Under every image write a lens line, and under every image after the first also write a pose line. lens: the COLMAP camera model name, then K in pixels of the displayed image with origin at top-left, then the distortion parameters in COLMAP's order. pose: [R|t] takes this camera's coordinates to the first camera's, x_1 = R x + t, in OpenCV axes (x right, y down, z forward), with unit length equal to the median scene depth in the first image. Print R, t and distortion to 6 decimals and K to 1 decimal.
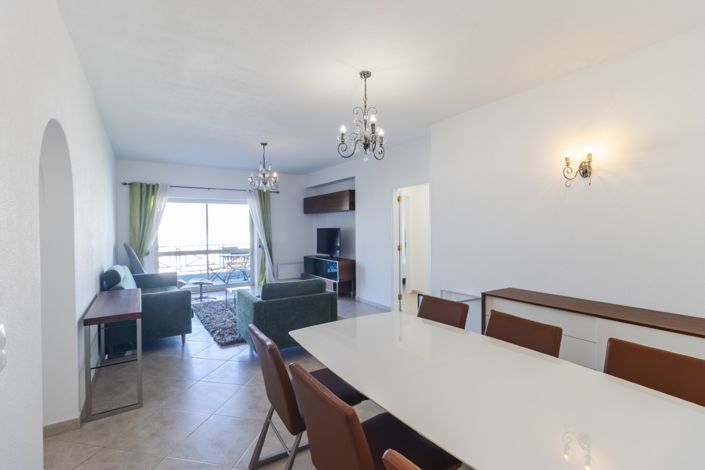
lens RADIAL K [[324.8, 0, 350.8], [0, 324.8, 232.7], [0, 0, 1]] dist [0.005540, -0.000116]
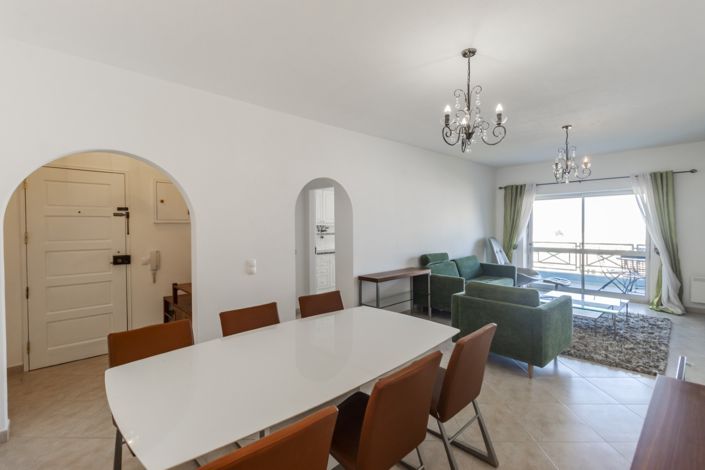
lens RADIAL K [[324.8, 0, 353.3], [0, 324.8, 234.2], [0, 0, 1]] dist [0.005540, -0.000116]
pose [[0.194827, 0.031922, -0.980318, 0.368385], [-0.009025, 0.999486, 0.030753, -0.011934], [0.980796, 0.002856, 0.195015, 0.231393]]
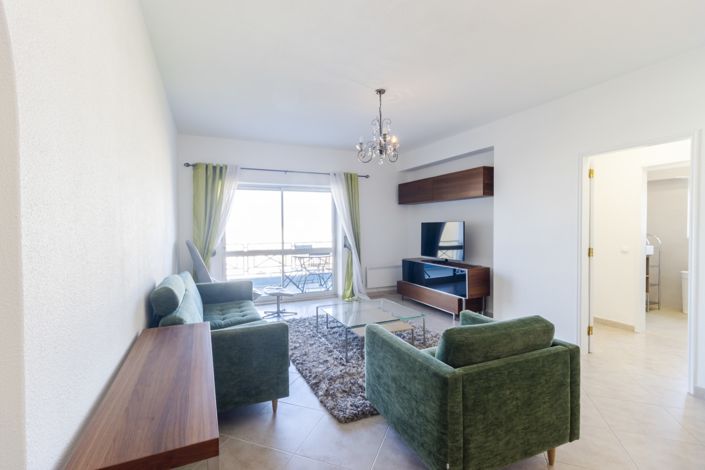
lens RADIAL K [[324.8, 0, 353.8], [0, 324.8, 230.0], [0, 0, 1]] dist [0.005540, -0.000116]
pose [[0.990433, 0.002969, -0.137961, -0.182719], [-0.002756, 0.999995, 0.001735, 0.004233], [0.137966, -0.001338, 0.990436, 0.270581]]
